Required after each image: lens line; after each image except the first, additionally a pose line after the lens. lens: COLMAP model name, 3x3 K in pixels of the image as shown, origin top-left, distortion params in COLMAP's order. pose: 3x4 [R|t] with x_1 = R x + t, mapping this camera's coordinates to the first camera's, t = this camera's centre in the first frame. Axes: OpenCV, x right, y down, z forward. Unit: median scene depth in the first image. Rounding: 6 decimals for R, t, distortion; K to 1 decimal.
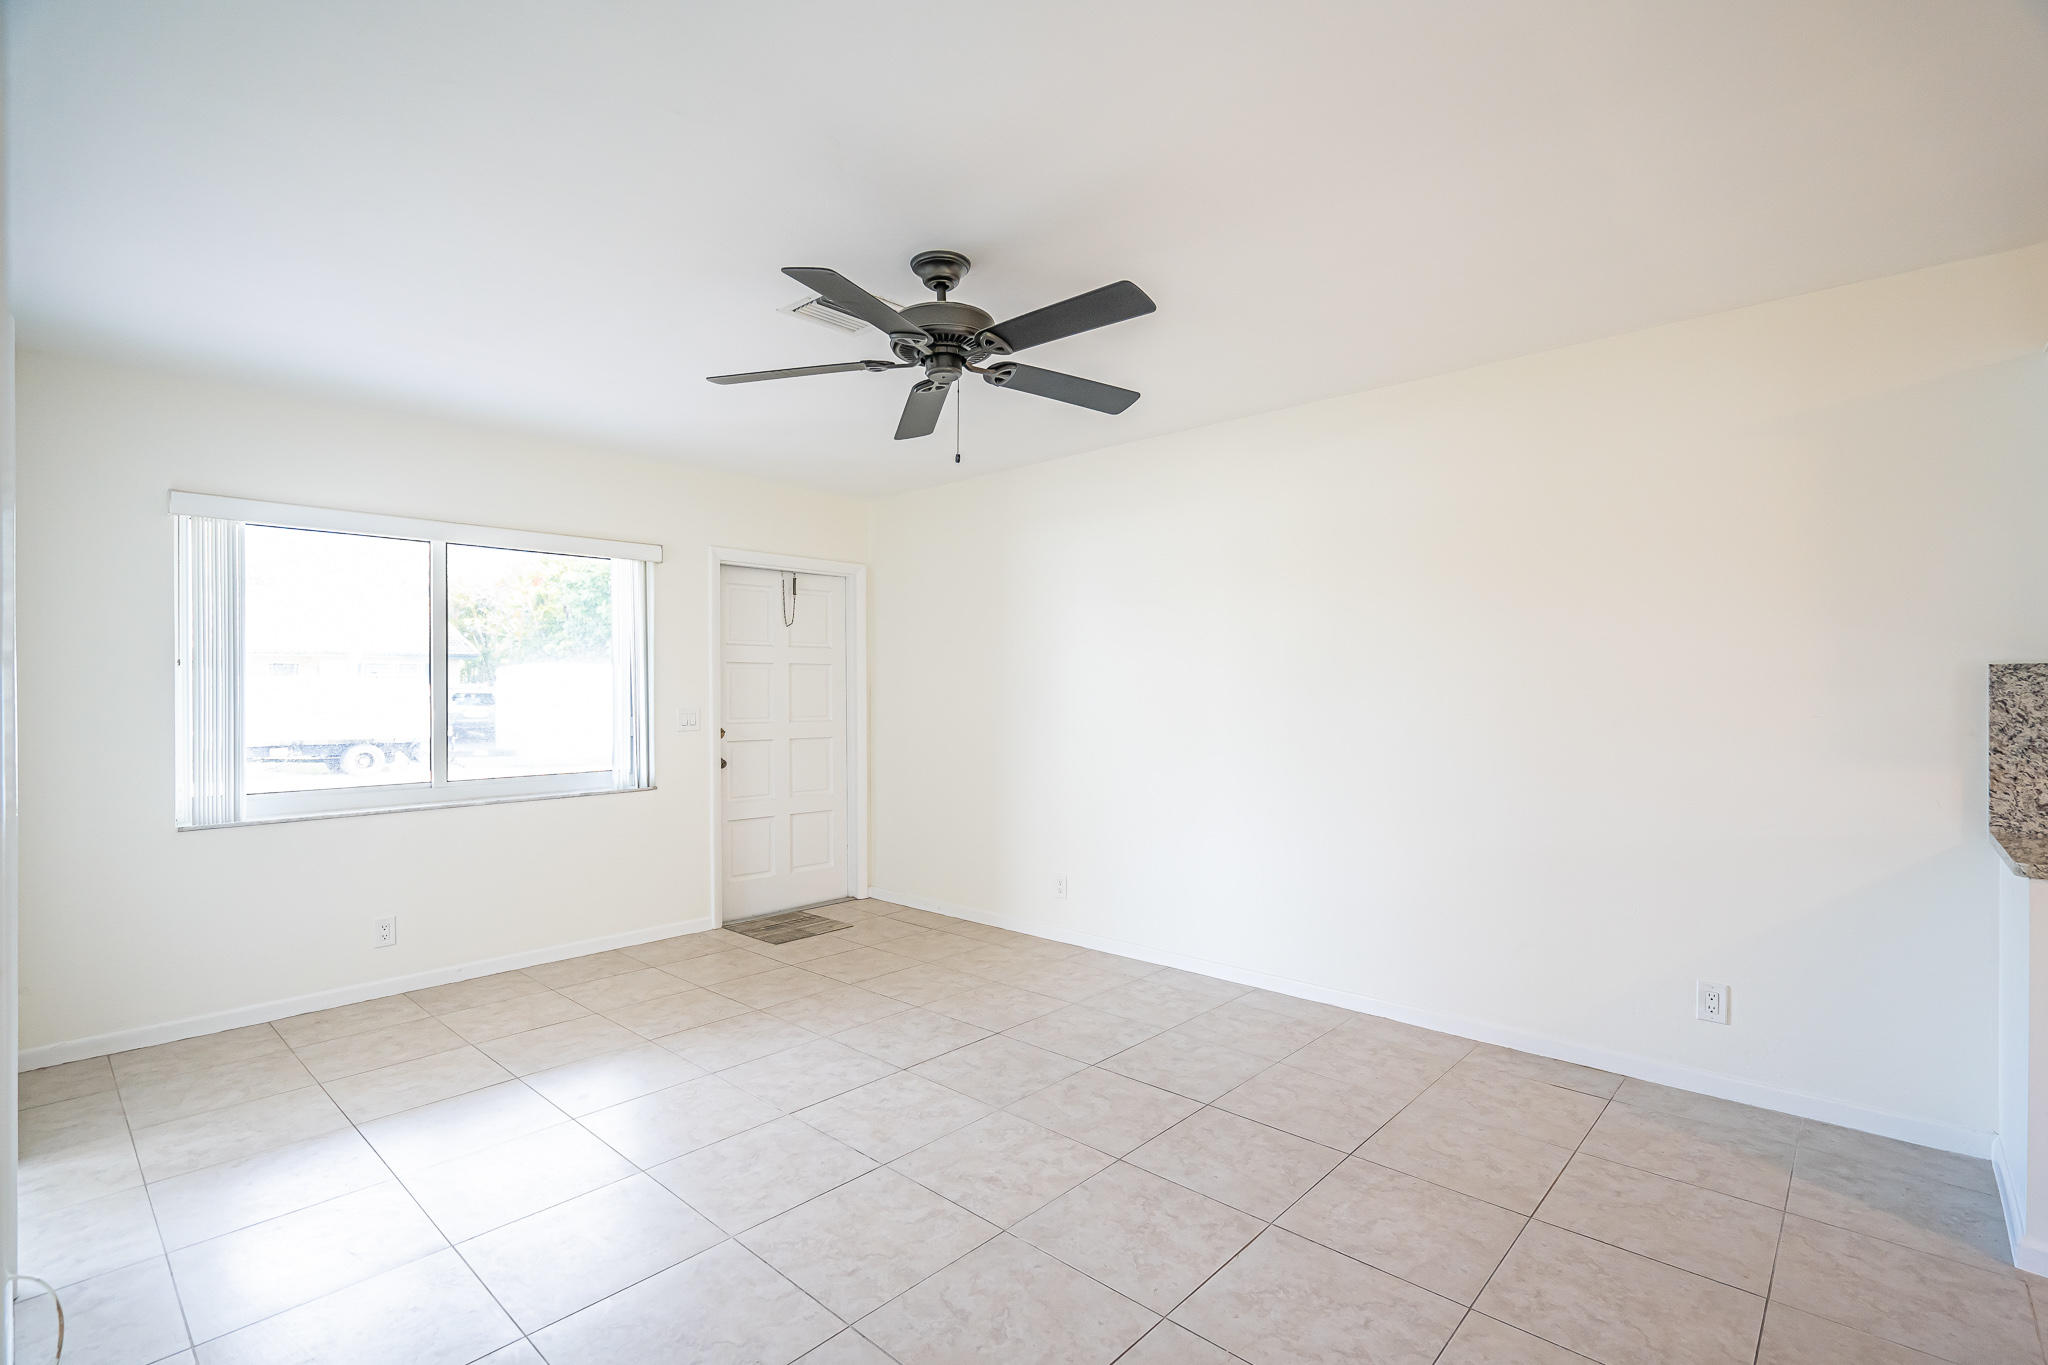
lens RADIAL K [[934.7, 0, 1022.0], [0, 934.7, 683.5], [0, 0, 1]] dist [-0.004289, 0.000507]
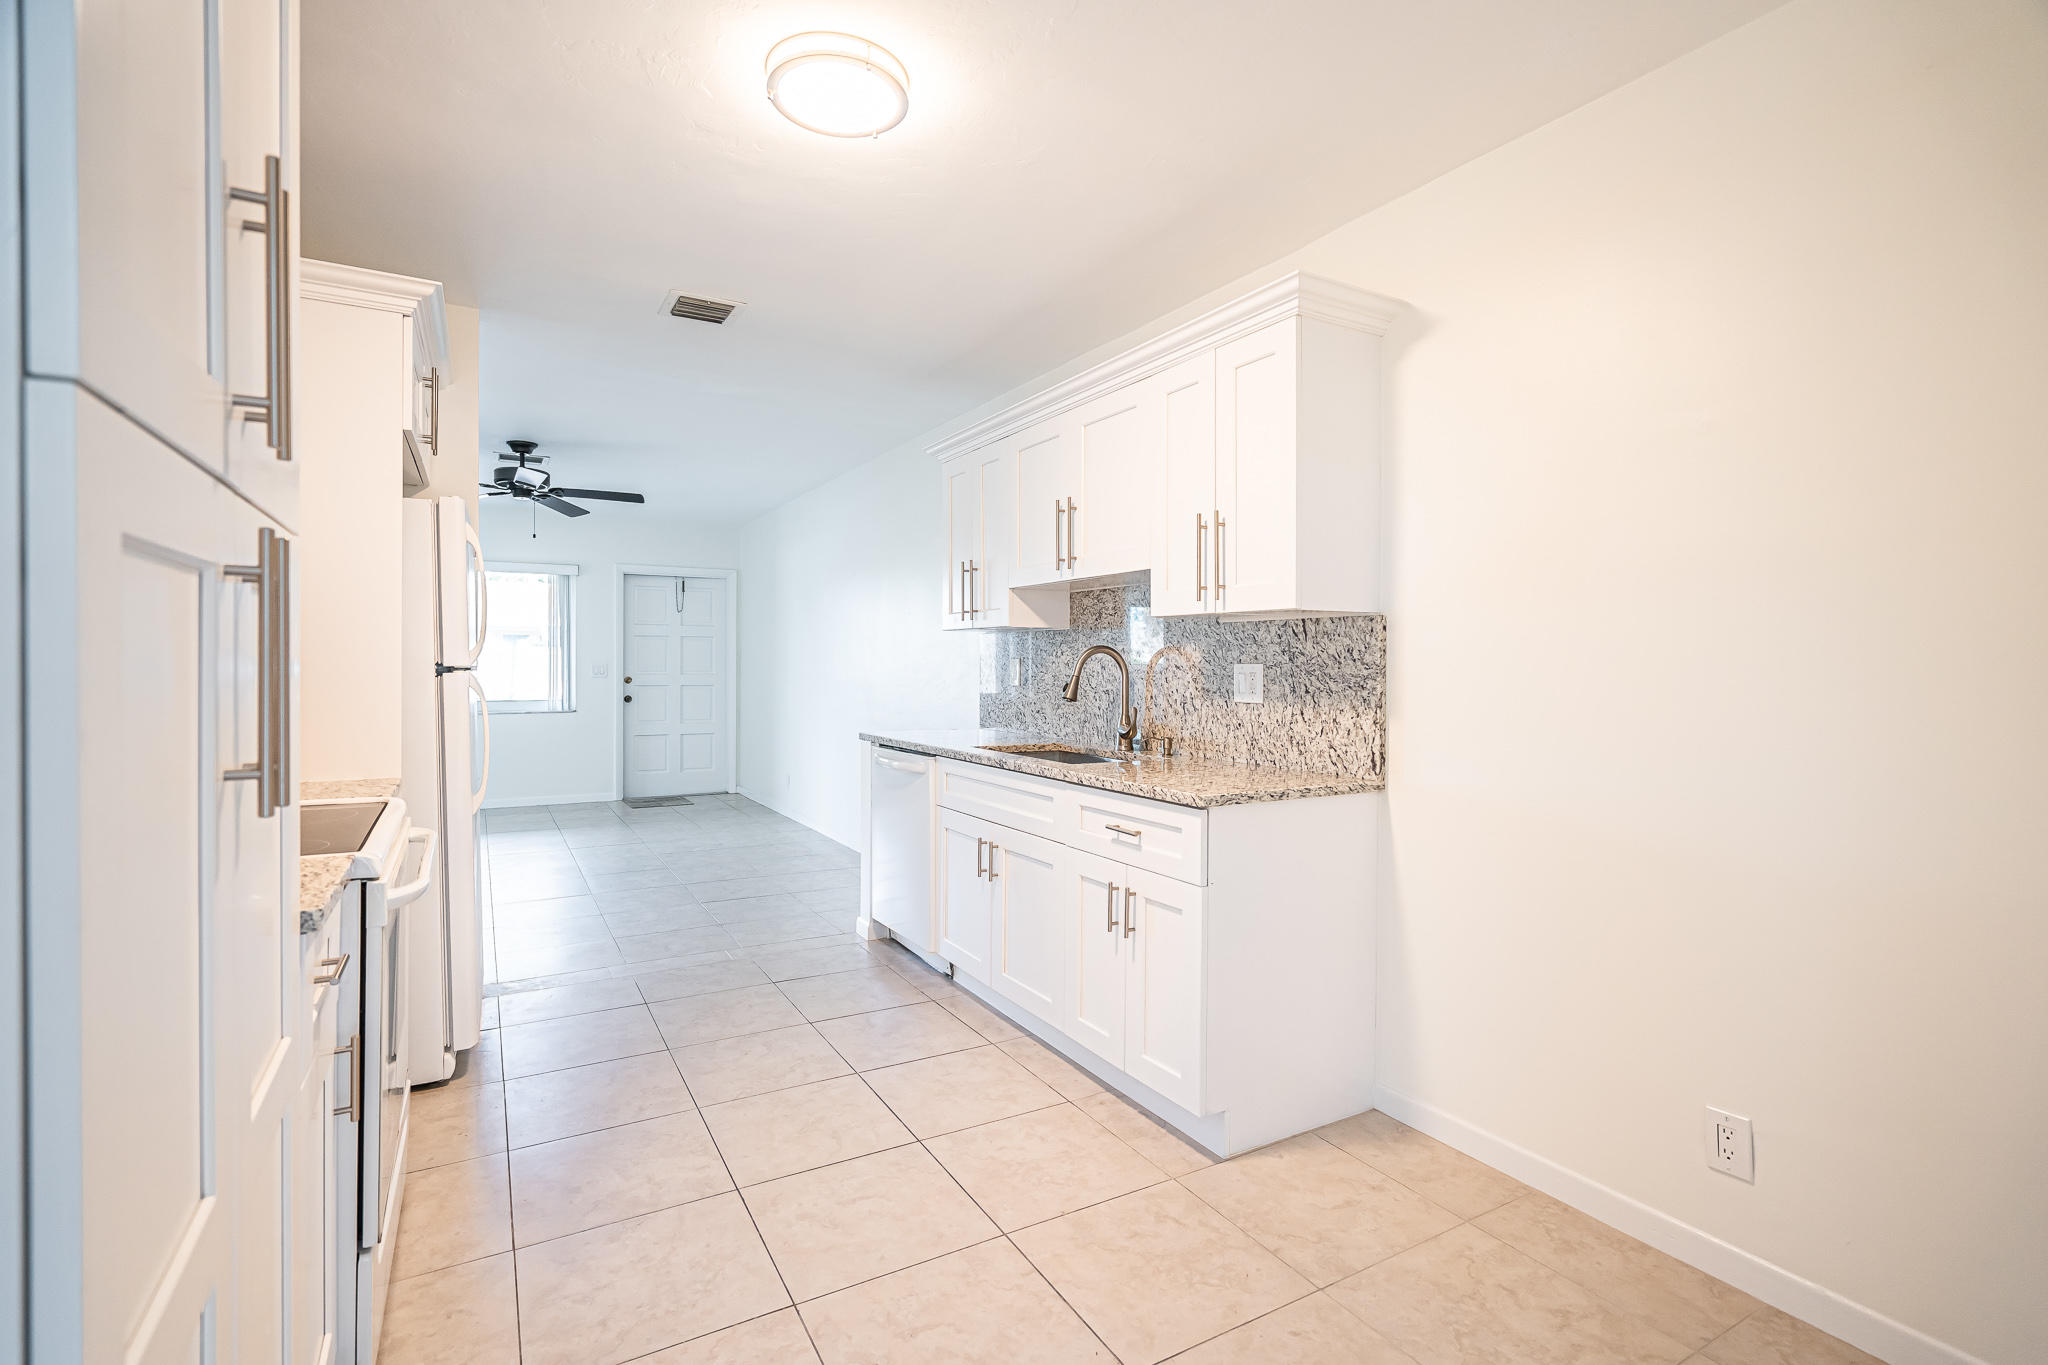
lens RADIAL K [[934.7, 0, 1028.8], [0, 934.7, 671.6], [0, 0, 1]] dist [-0.004289, 0.000507]
pose [[0.956724, 0.009219, -0.290852, 1.374298], [-0.005480, 0.999892, 0.013667, 0.021450], [0.290947, -0.011481, 0.956670, -0.566080]]
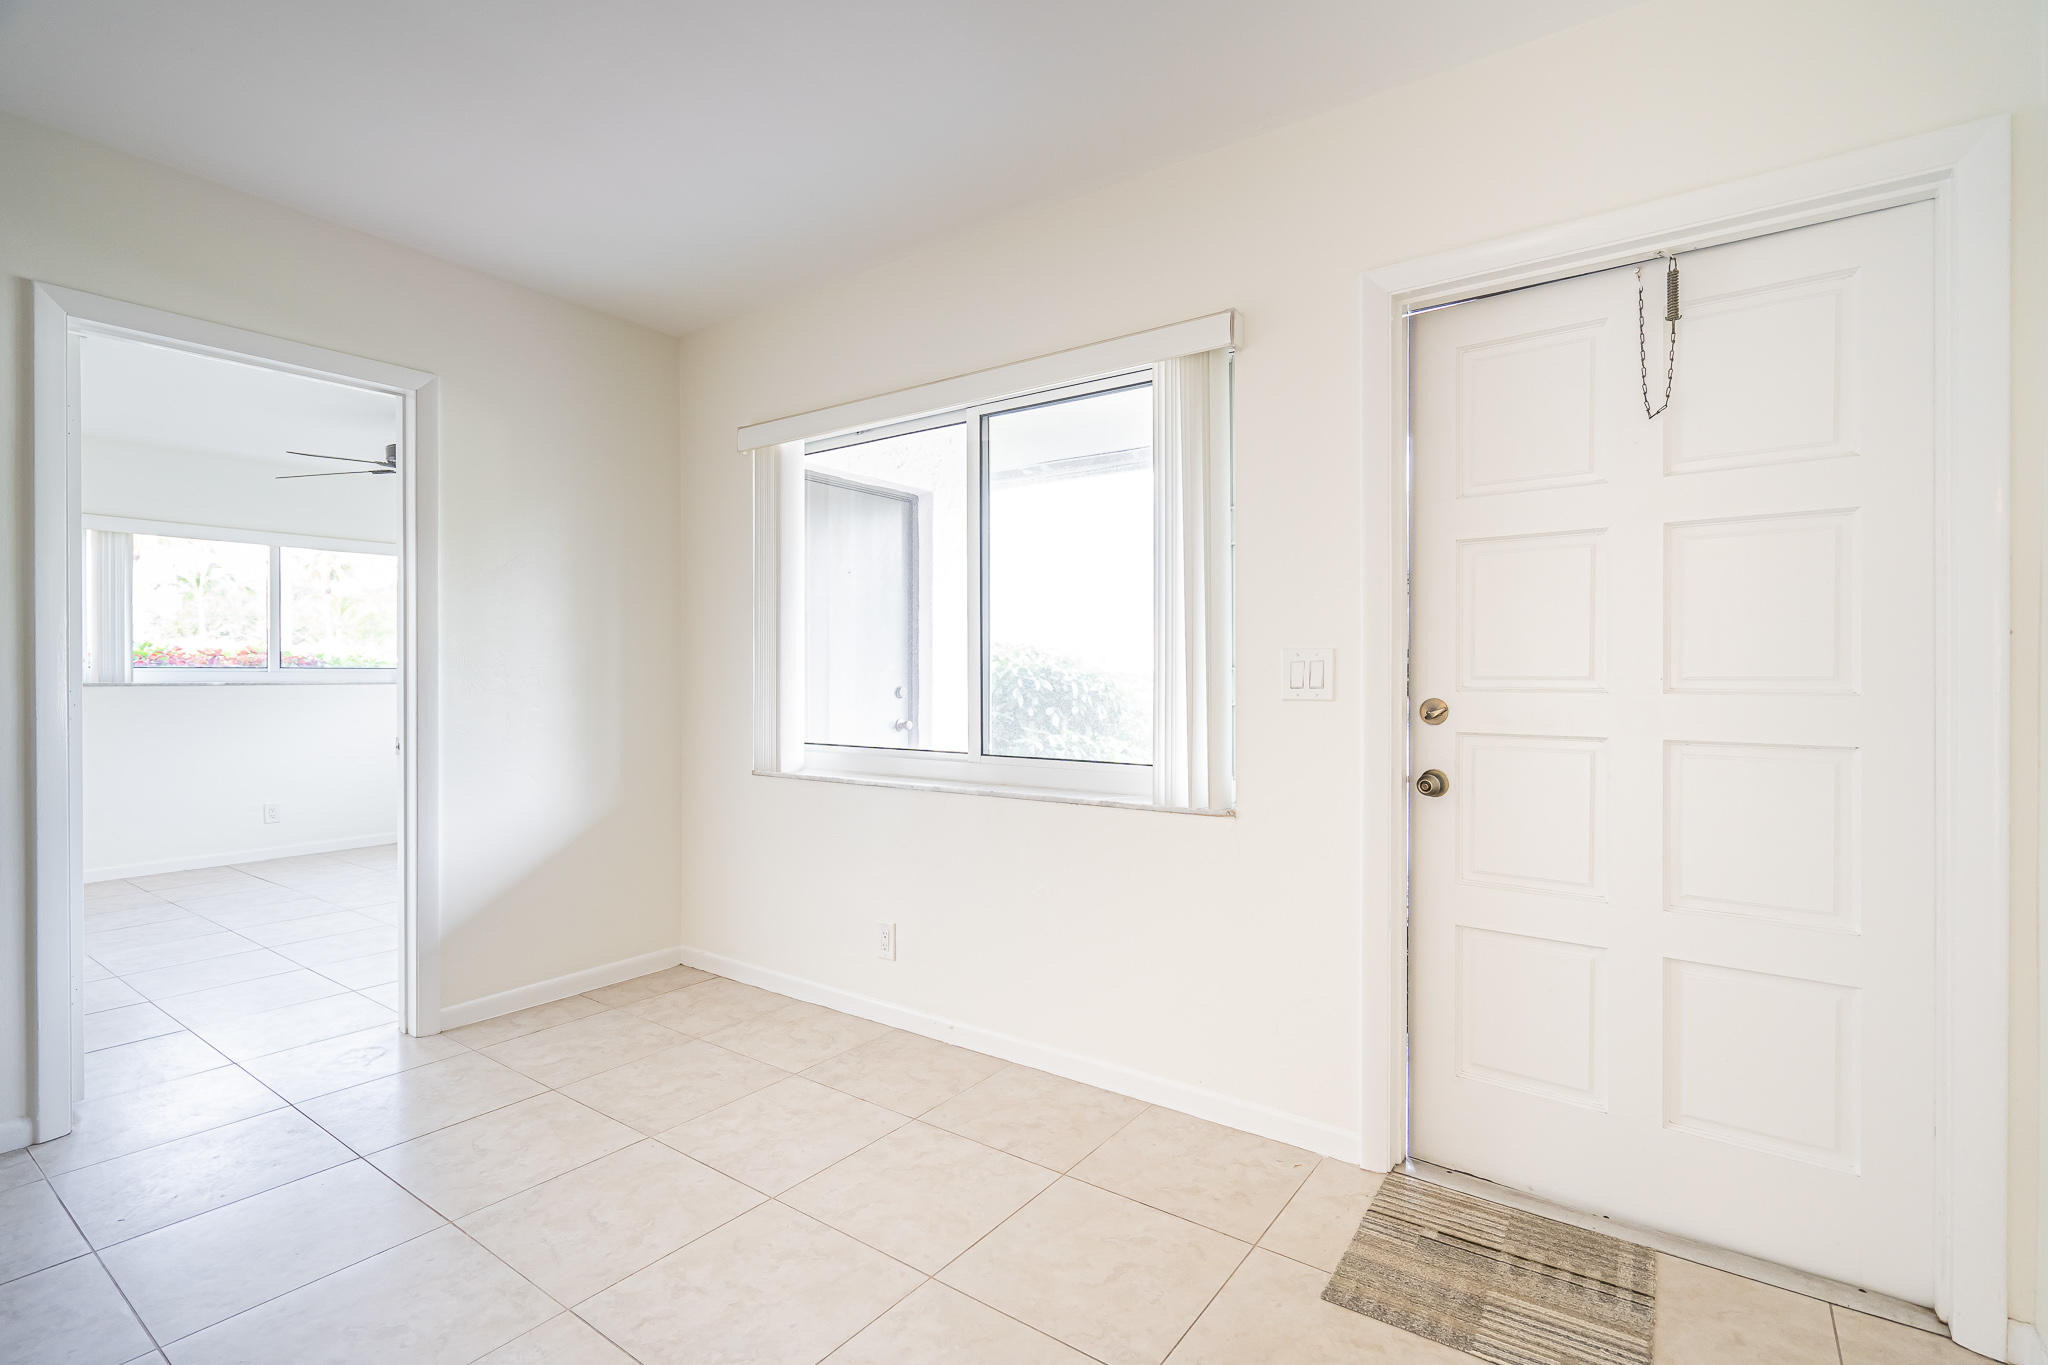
lens RADIAL K [[934.7, 0, 1019.4], [0, 934.7, 676.5], [0, 0, 1]] dist [-0.004289, 0.000507]
pose [[0.108774, -0.000297, -0.994066, 0.126140], [0.005935, 0.999982, 0.000351, 0.062066], [0.994049, -0.005938, 0.108774, 1.329511]]
